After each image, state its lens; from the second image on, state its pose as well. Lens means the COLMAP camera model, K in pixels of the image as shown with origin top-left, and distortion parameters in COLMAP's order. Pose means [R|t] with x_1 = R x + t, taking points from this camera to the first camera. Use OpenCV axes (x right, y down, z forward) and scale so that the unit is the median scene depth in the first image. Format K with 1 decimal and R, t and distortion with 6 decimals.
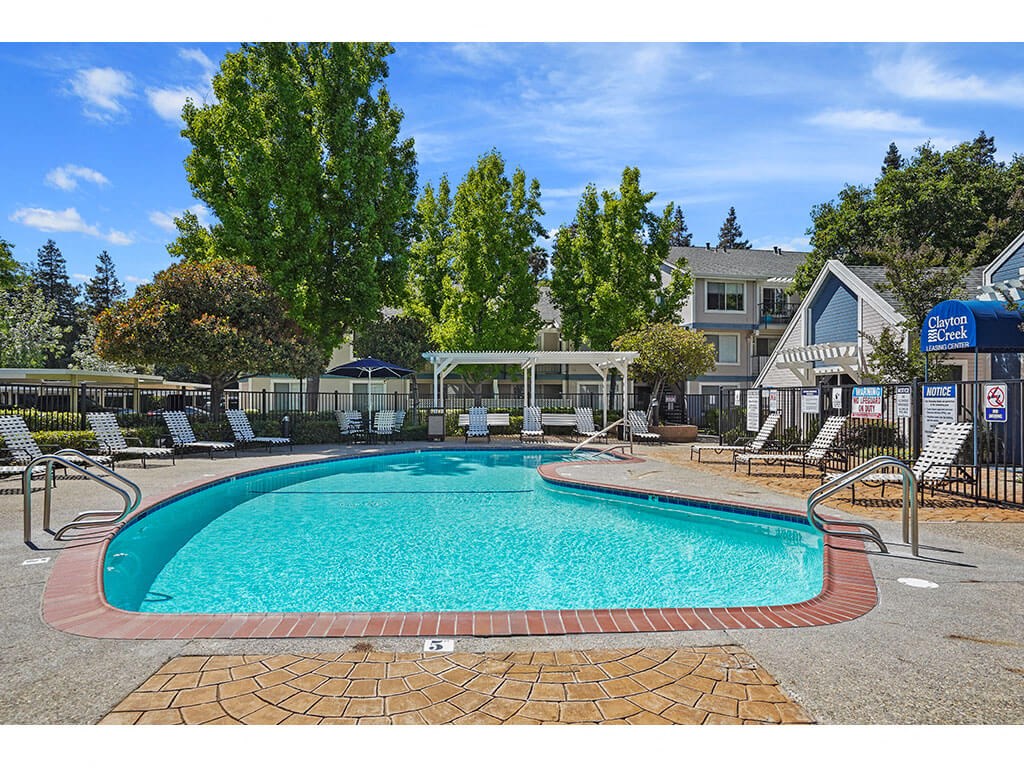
lens RADIAL K [[570.2, 0, 512.0], [0, 570.2, 384.0], [0, 0, 1]] dist [0.025082, 0.000137]
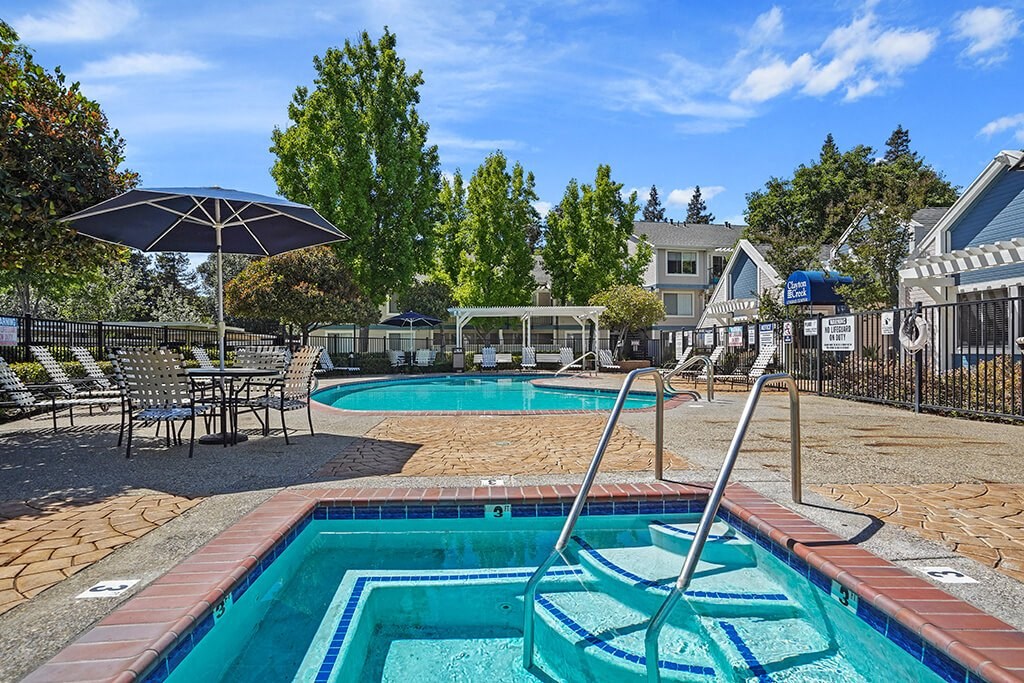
lens RADIAL K [[555.9, 0, 512.0], [0, 555.9, 341.5], [0, 0, 1]] dist [0.001751, 0.000350]
pose [[0.999977, -0.006535, -0.001874, -0.001284], [0.006535, 0.999979, 0.000215, 0.021508], [0.001873, -0.000228, 0.999998, -0.276268]]
